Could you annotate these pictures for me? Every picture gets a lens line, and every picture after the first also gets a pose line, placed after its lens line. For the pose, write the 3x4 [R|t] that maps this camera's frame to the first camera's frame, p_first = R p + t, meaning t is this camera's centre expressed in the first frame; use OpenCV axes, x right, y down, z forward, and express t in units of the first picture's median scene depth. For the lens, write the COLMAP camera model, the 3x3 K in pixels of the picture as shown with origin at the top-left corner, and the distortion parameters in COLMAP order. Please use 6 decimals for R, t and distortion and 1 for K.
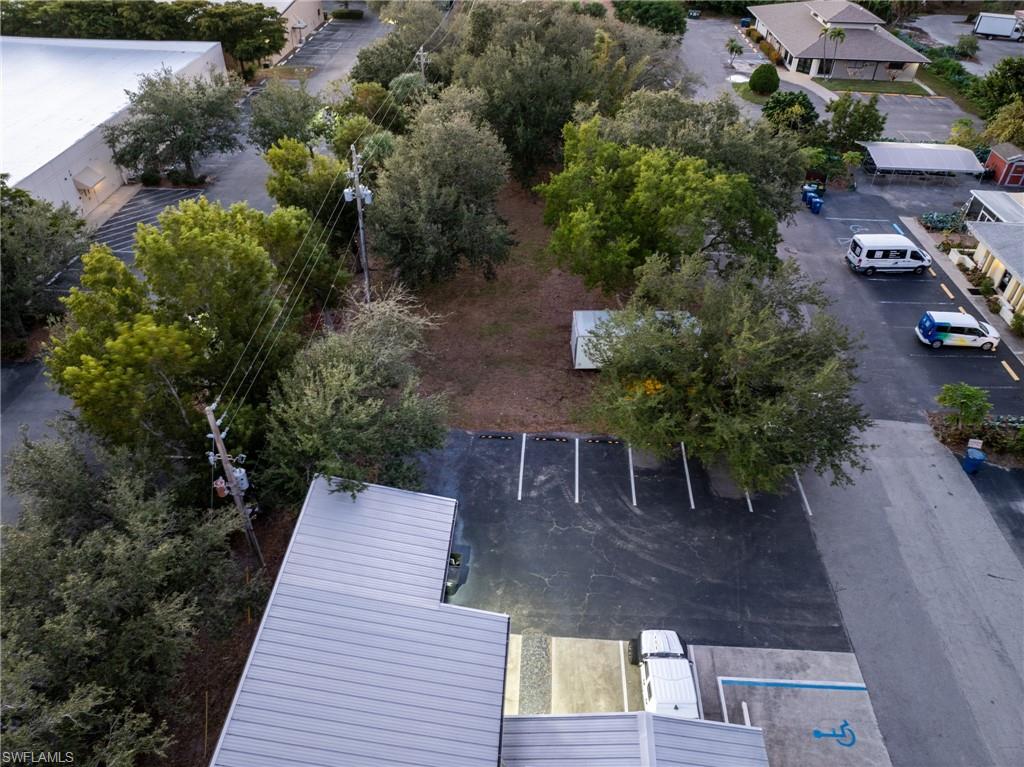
lens RADIAL K [[720.7, 0, 500.2], [0, 720.7, 384.5], [0, 0, 1]] dist [-0.030421, -0.005113]
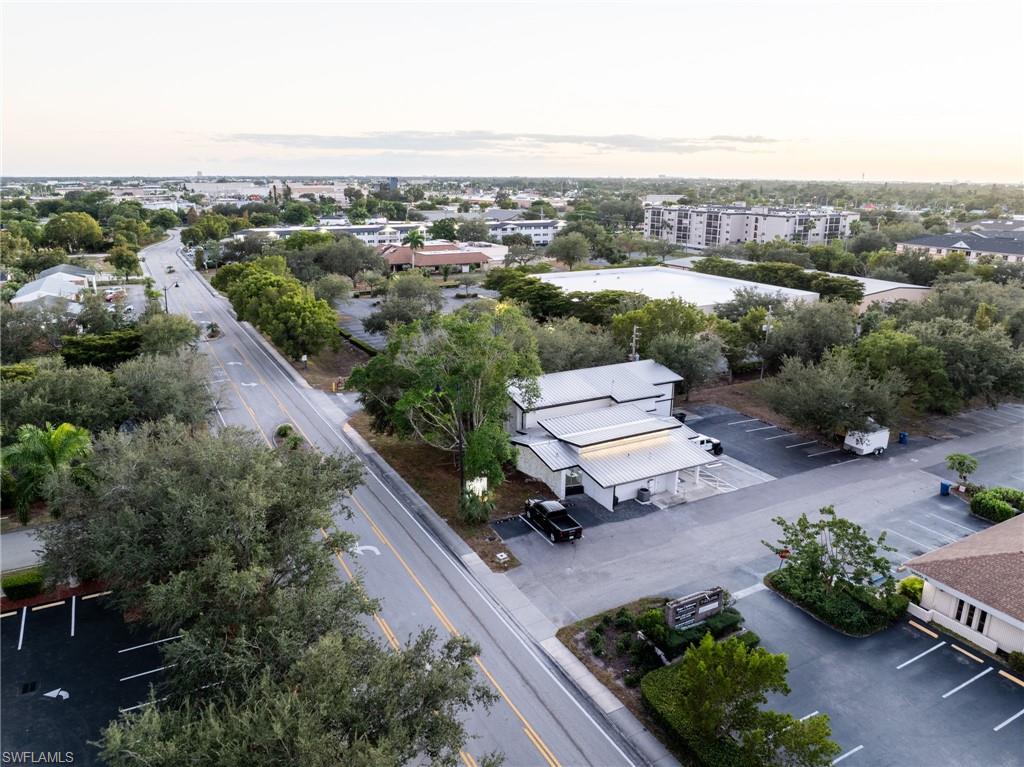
lens RADIAL K [[721.8, 0, 510.8], [0, 721.8, 367.4], [0, 0, 1]] dist [-0.001935, -0.043489]
pose [[0.531570, 0.212189, -0.820006, 1.866024], [-0.535748, 0.834080, -0.131468, 0.839265], [0.656054, 0.509201, 0.557052, -1.070592]]
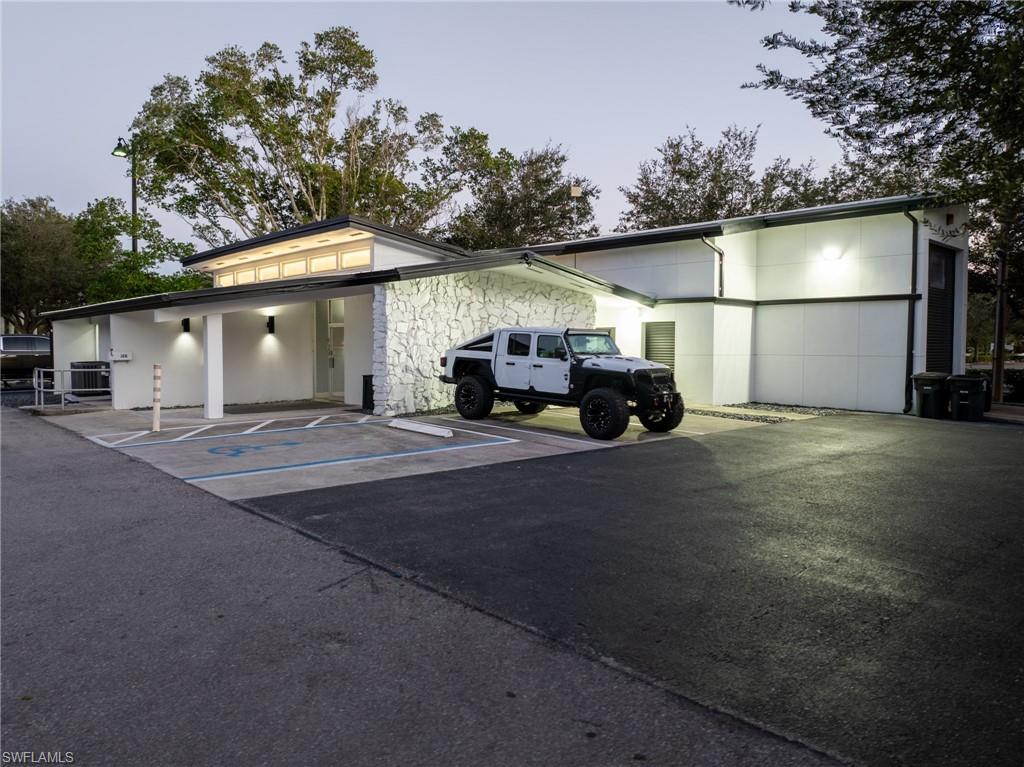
lens RADIAL K [[720.7, 0, 500.2], [0, 720.7, 384.5], [0, 0, 1]] dist [-0.030421, -0.005113]
pose [[-0.697951, 0.025264, -0.715700, 0.609689], [-0.460629, 0.749379, 0.475659, 0.161675], [0.548348, 0.661659, -0.511392, 1.145435]]
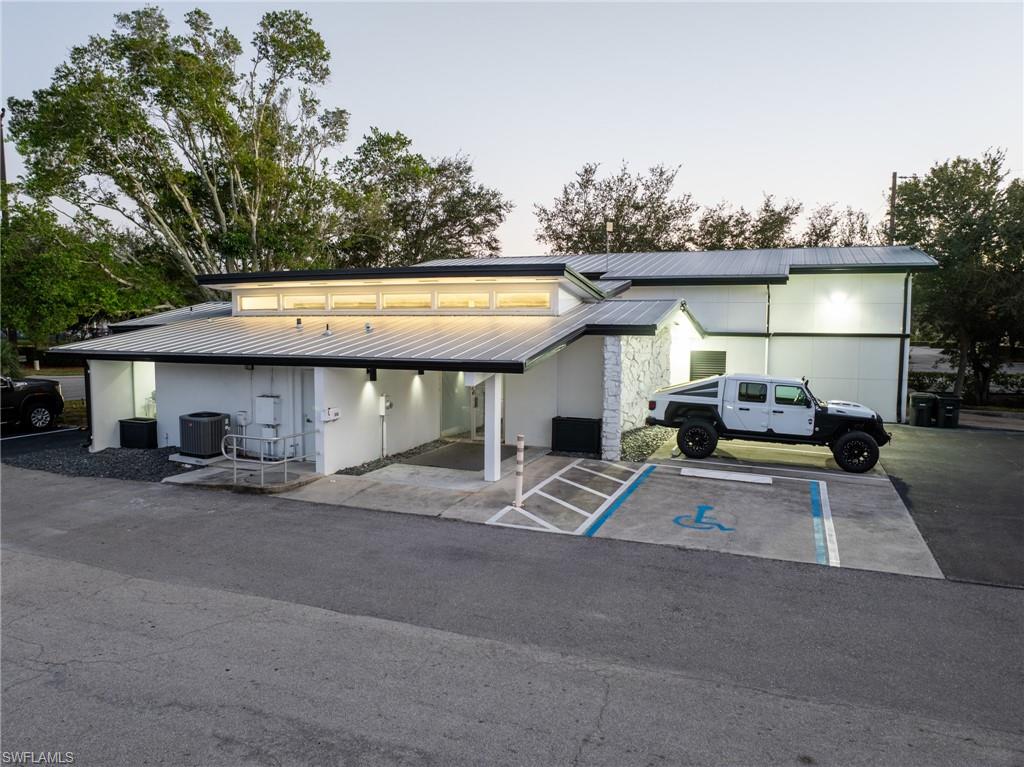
lens RADIAL K [[720.7, 0, 500.2], [0, 720.7, 384.5], [0, 0, 1]] dist [-0.030421, -0.005113]
pose [[-0.325183, 0.067484, -0.943240, 0.851663], [-0.602234, 0.754247, 0.261583, 0.341691], [0.729089, 0.653114, -0.204627, 0.840591]]
